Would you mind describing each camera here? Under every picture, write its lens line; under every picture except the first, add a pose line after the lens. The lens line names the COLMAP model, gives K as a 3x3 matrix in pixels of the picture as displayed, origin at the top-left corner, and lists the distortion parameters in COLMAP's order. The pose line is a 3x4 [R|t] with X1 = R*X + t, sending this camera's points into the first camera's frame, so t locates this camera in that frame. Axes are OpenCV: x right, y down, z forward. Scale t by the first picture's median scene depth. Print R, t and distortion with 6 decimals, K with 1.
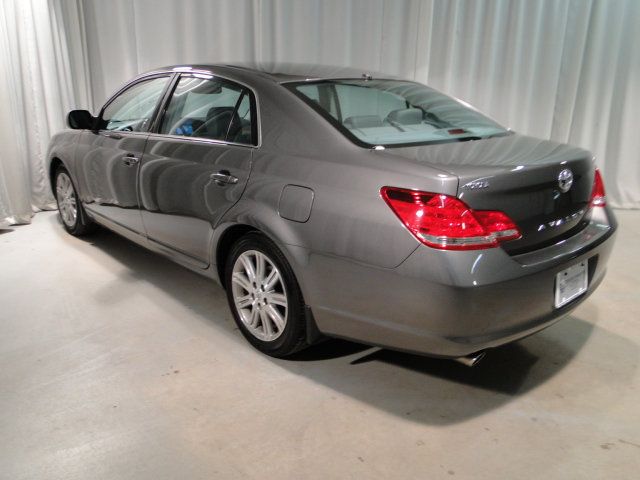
lens RADIAL K [[458.8, 0, 319.2], [0, 458.8, 255.7], [0, 0, 1]] dist [-0.000820, -0.001095]
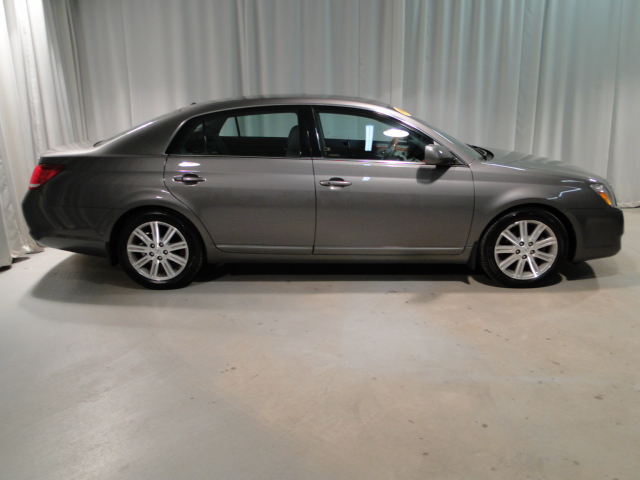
lens RADIAL K [[458.8, 0, 319.2], [0, 458.8, 255.7], [0, 0, 1]] dist [-0.000820, -0.001095]
pose [[0.995032, -0.060462, 0.079099, -0.096191], [0.062990, 0.997567, -0.029870, 0.012138], [-0.077101, 0.034704, 0.996419, -0.088997]]
